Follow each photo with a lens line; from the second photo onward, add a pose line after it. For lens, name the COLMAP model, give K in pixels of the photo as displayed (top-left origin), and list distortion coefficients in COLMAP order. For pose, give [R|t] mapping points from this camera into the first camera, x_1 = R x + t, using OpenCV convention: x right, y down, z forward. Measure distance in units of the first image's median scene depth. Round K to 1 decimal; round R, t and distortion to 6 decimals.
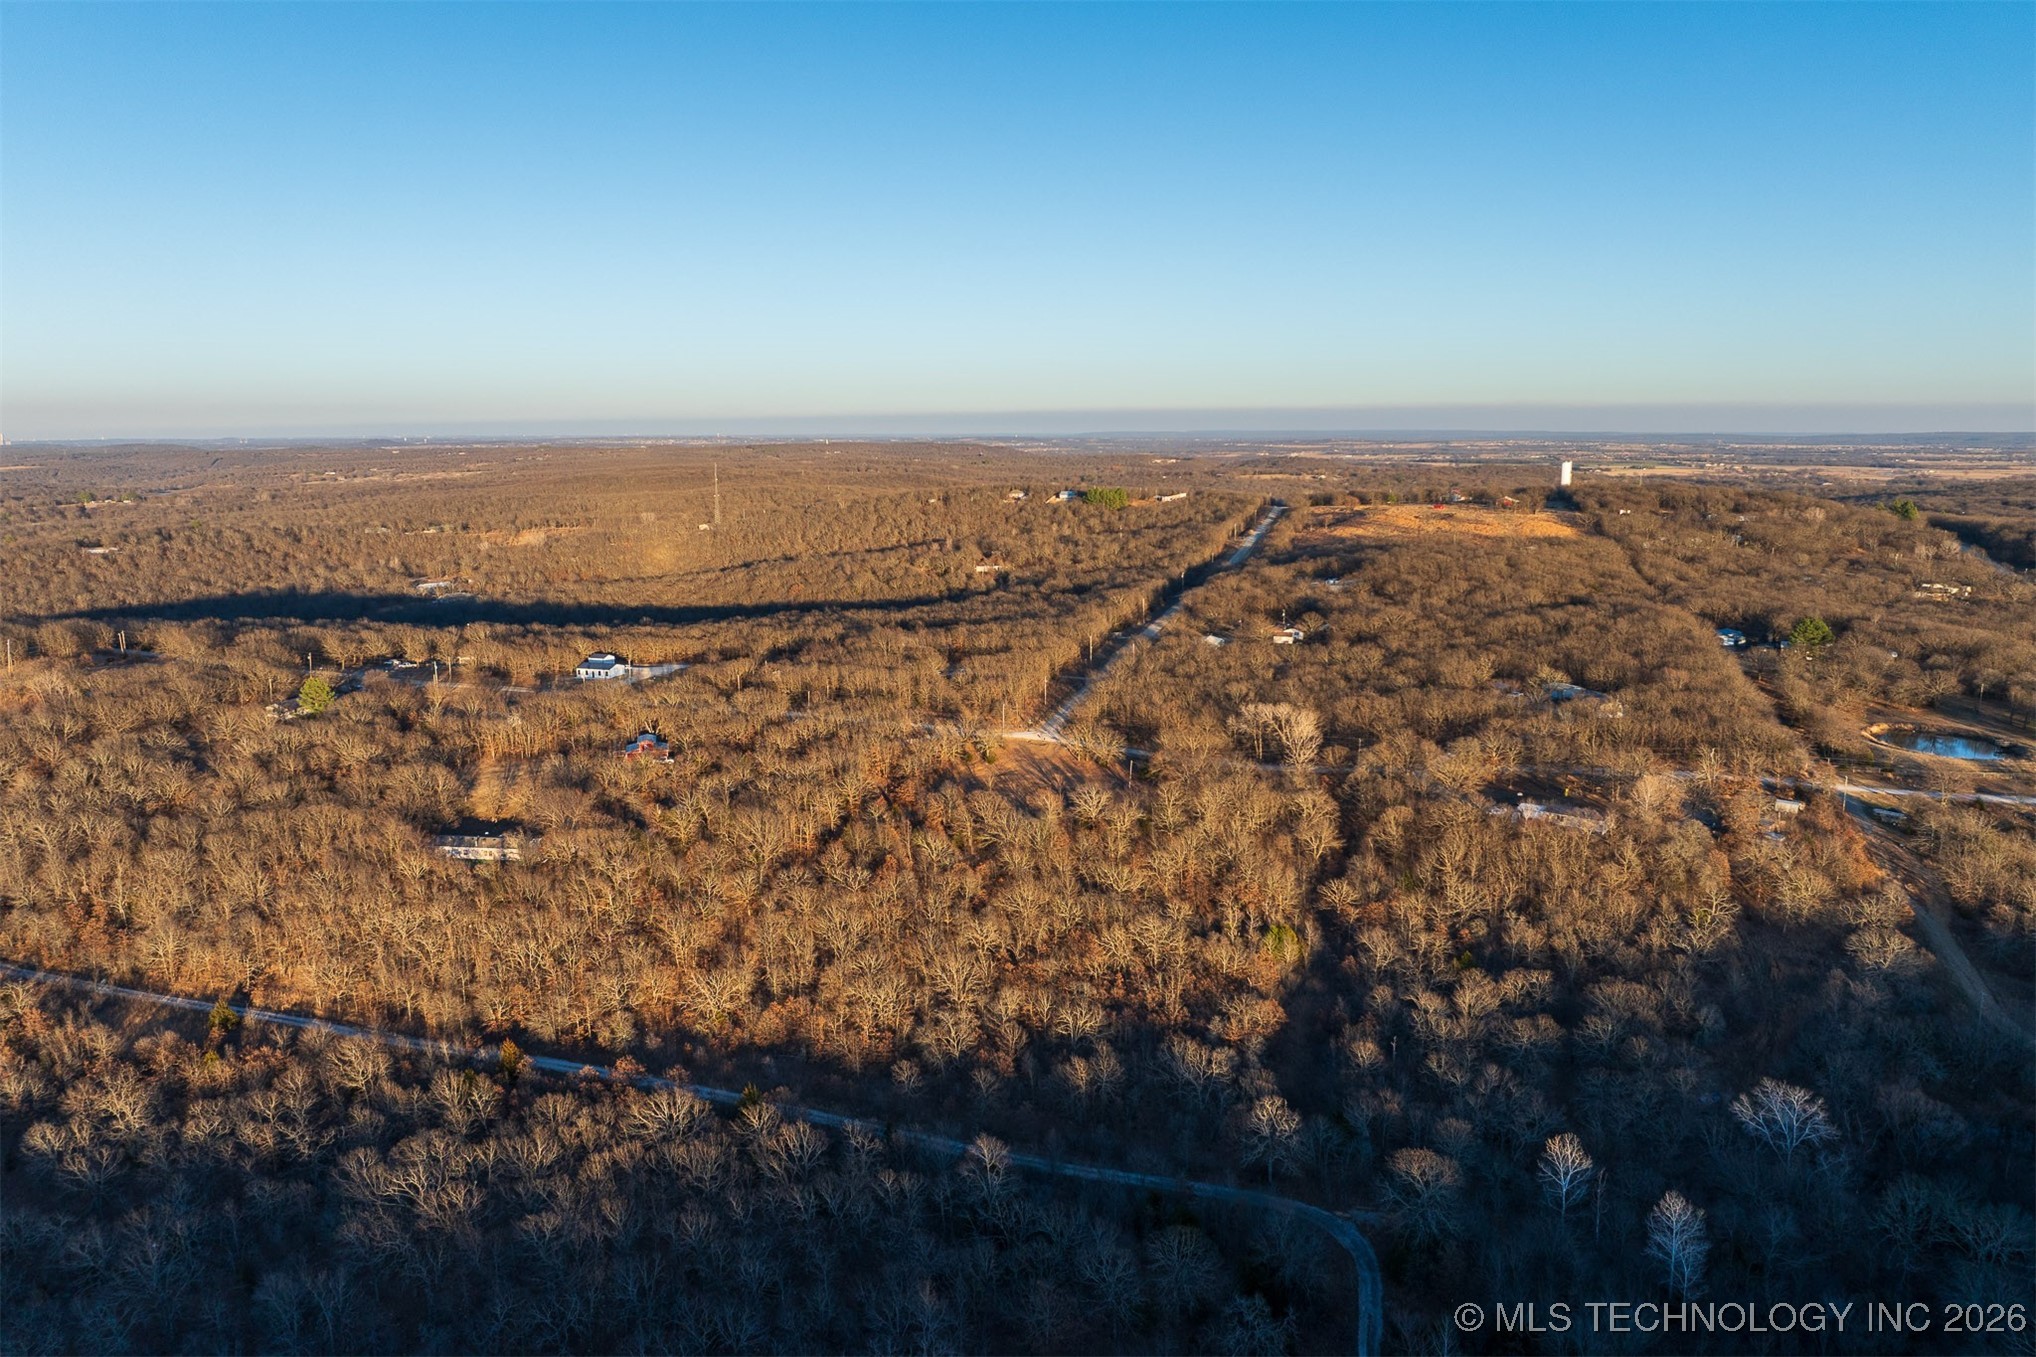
lens RADIAL K [[1419.9, 0, 1022.7], [0, 1419.9, 677.2], [0, 0, 1]] dist [-0.037472, -0.008233]
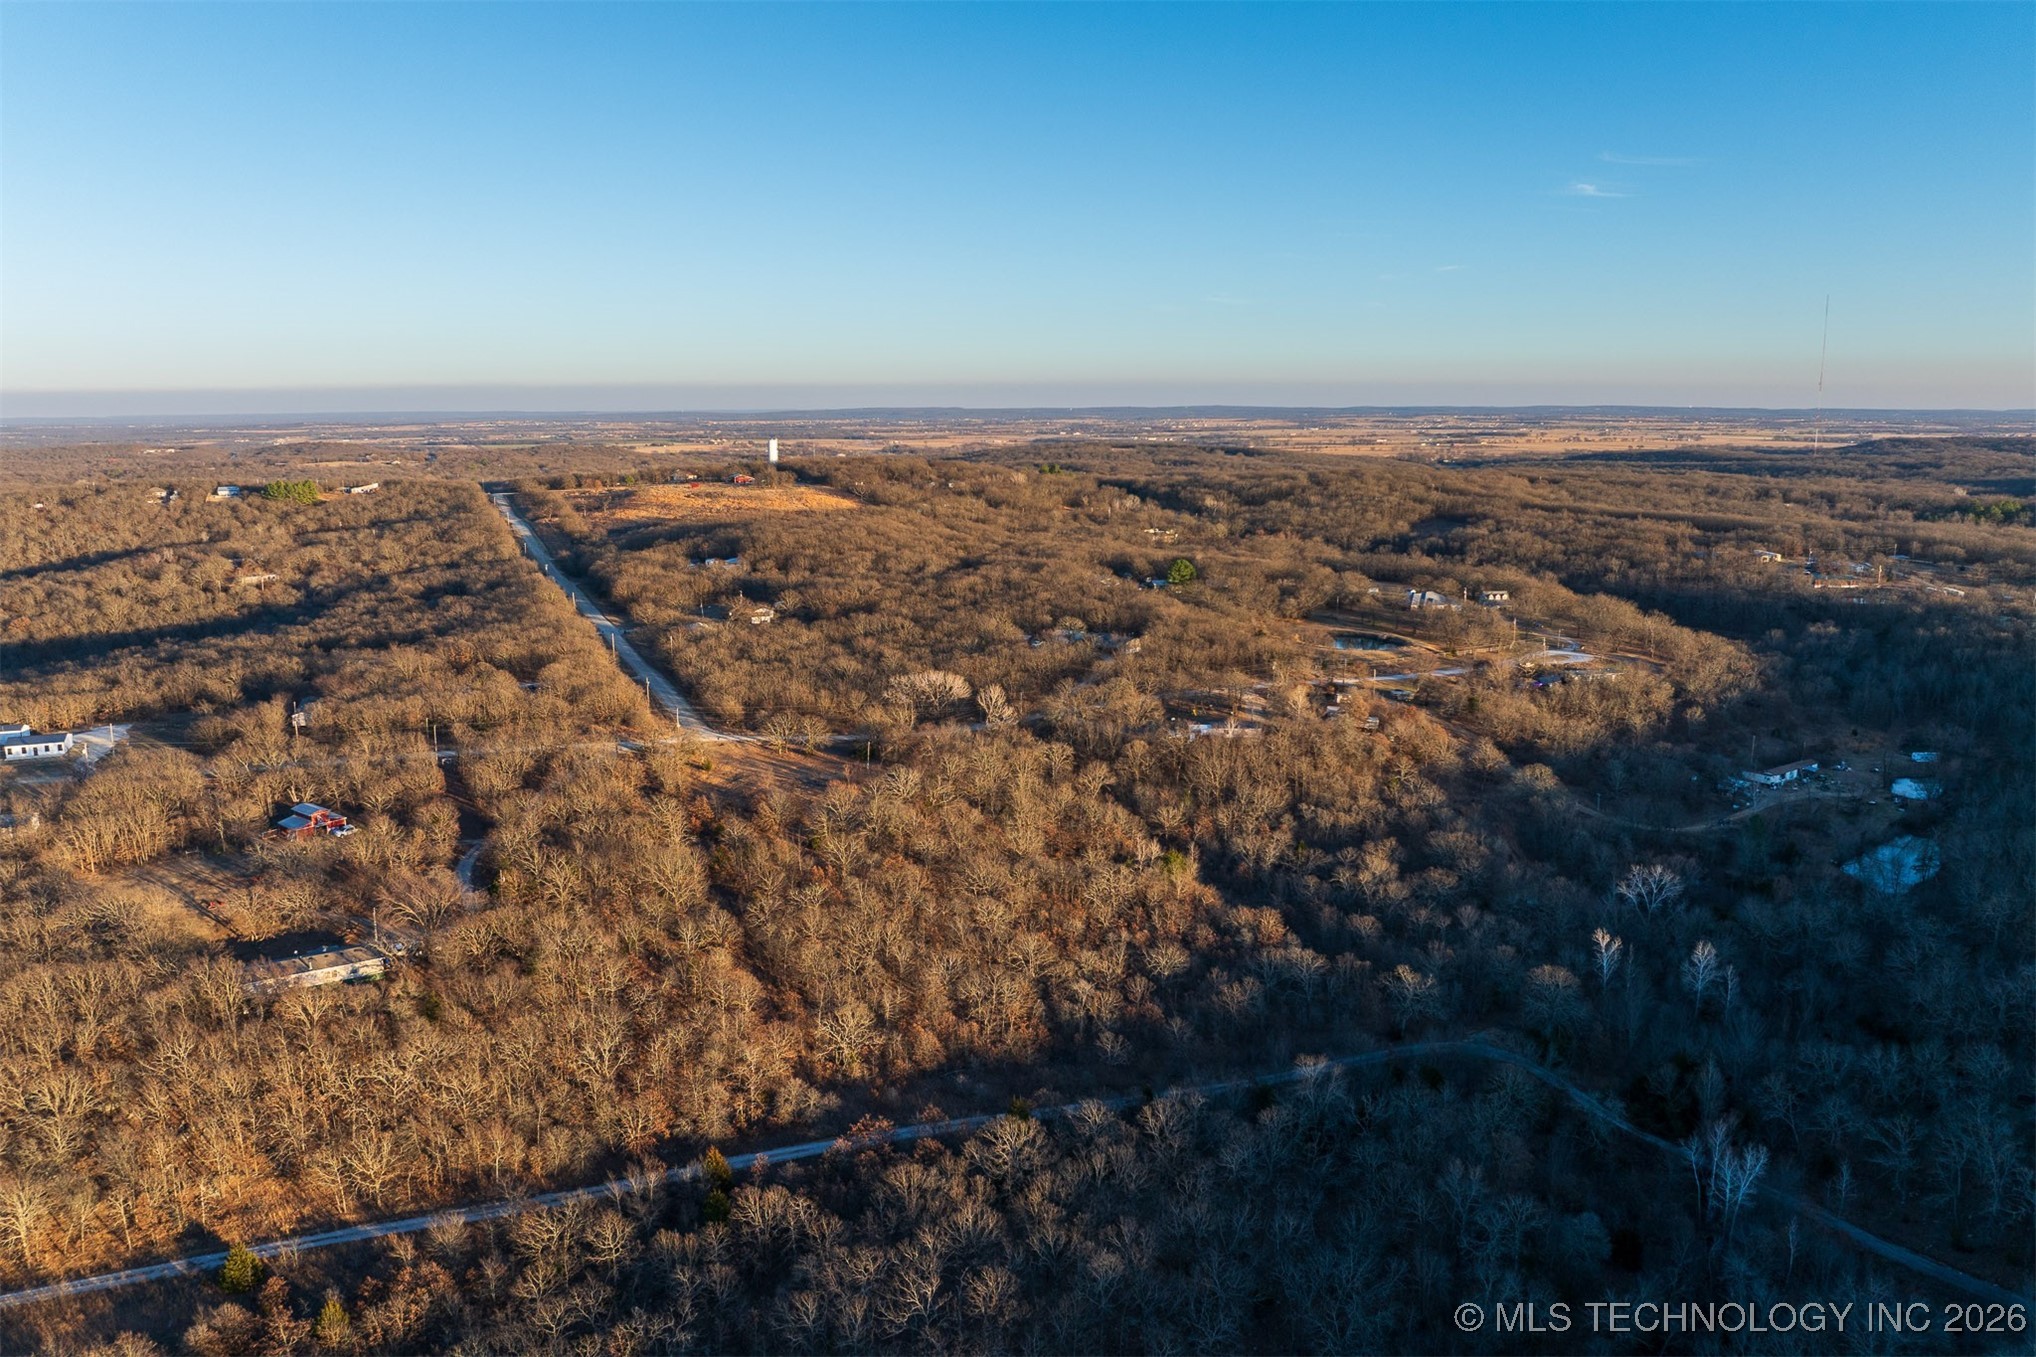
lens RADIAL K [[1419.9, 0, 1021.5], [0, 1419.9, 677.6], [0, 0, 1]] dist [-0.037472, -0.008233]
pose [[0.770301, -0.119980, 0.626291, -0.518923], [0.111300, 0.992361, 0.053216, -0.030954], [-0.627892, 0.028715, 0.777771, 0.166004]]
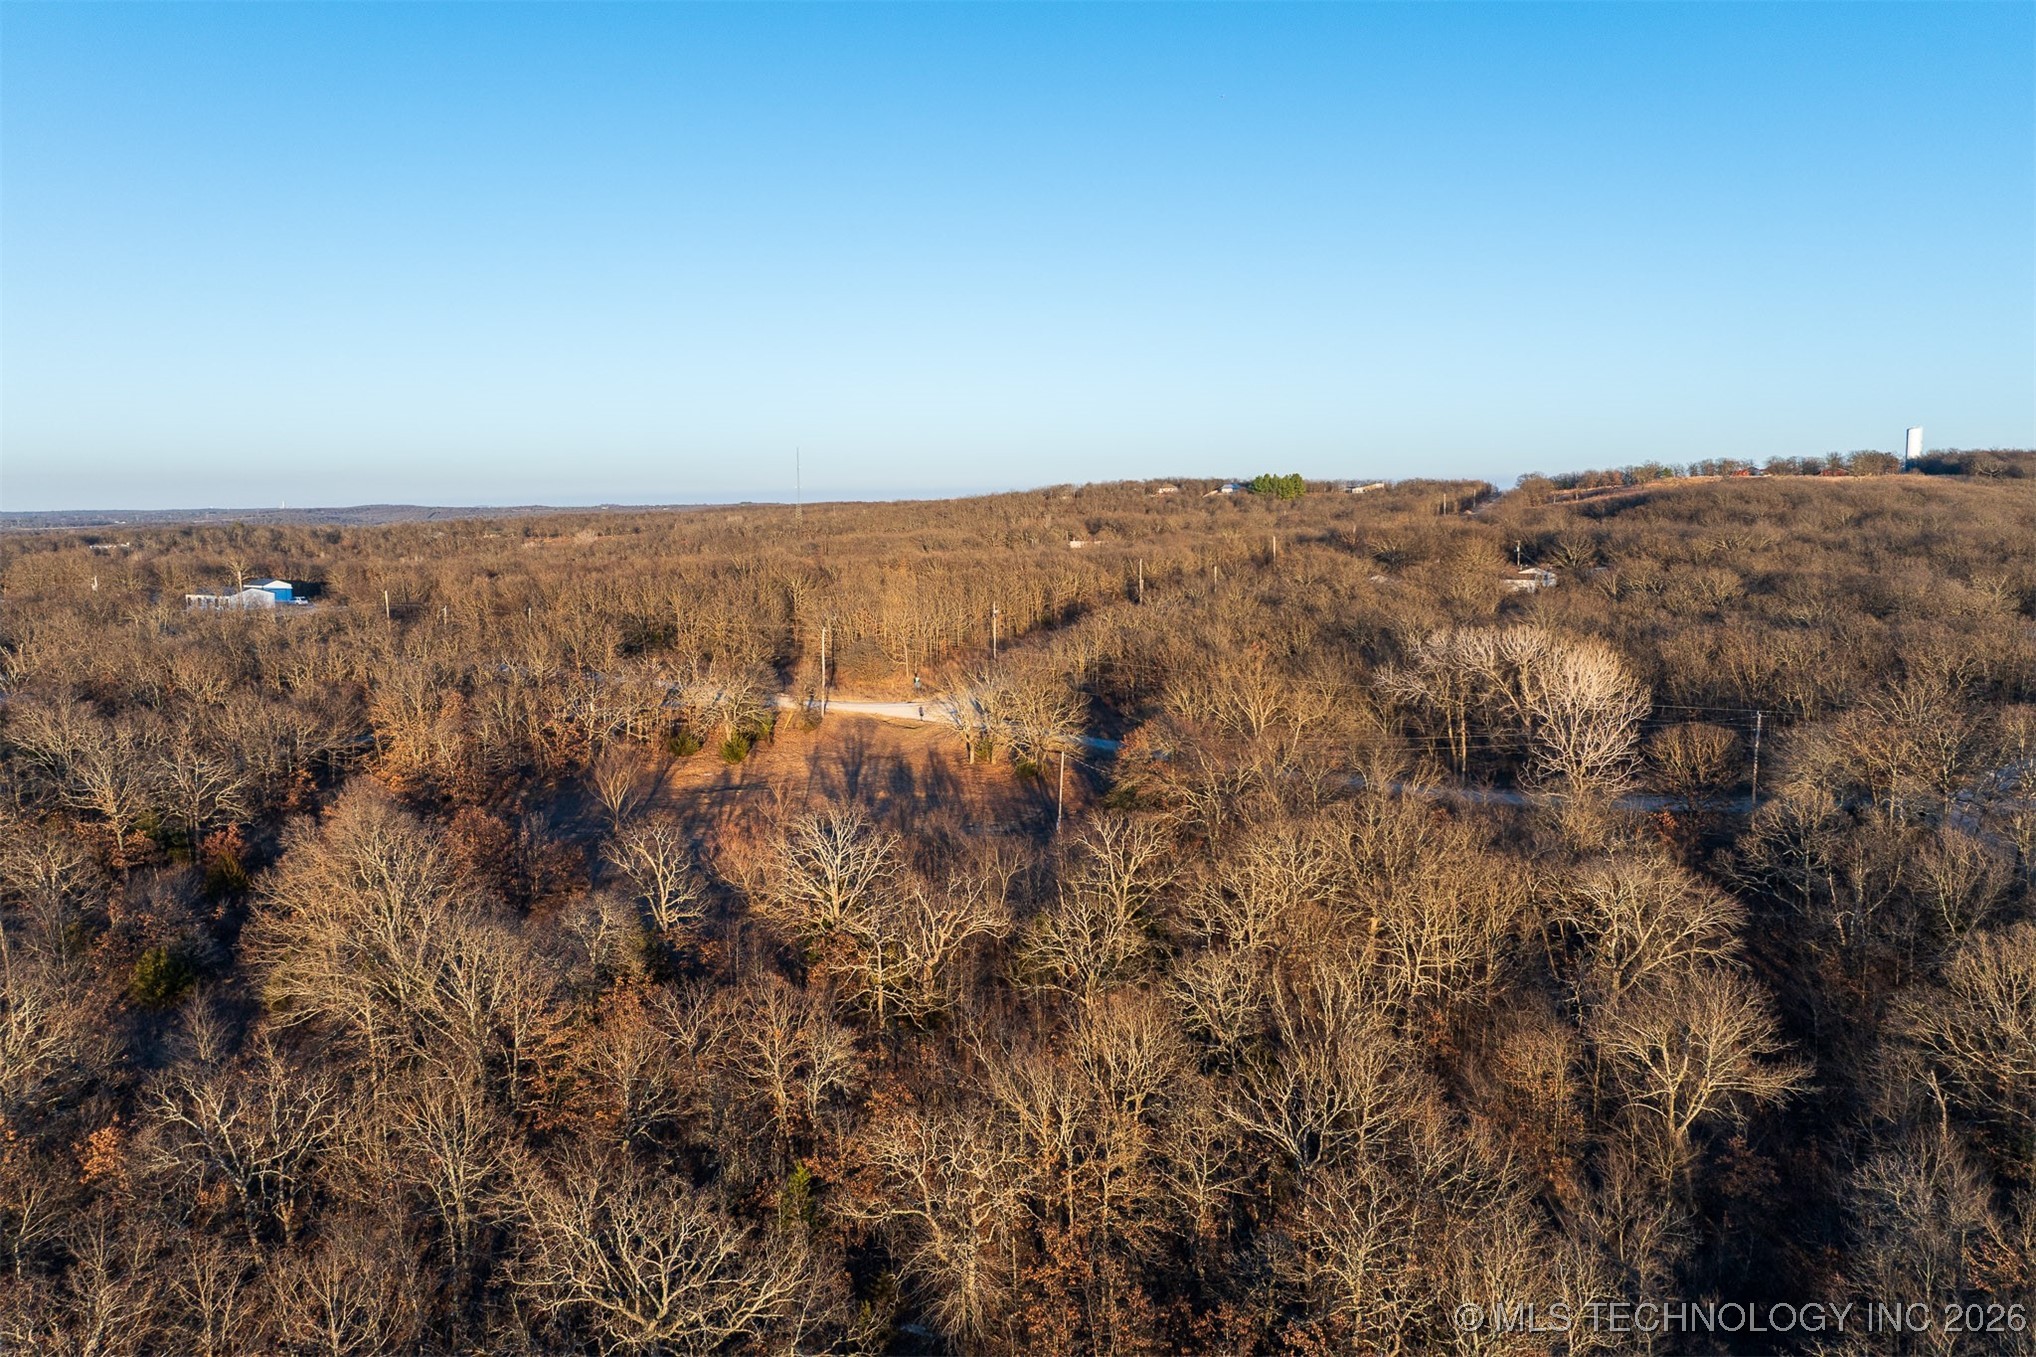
lens RADIAL K [[1419.9, 0, 1025.5], [0, 1419.9, 676.2], [0, 0, 1]] dist [-0.037472, -0.008233]
pose [[0.988901, 0.015234, -0.147791, 0.131394], [-0.022611, 0.998574, -0.048364, 0.063960], [0.146843, 0.051169, 0.987835, 0.740763]]
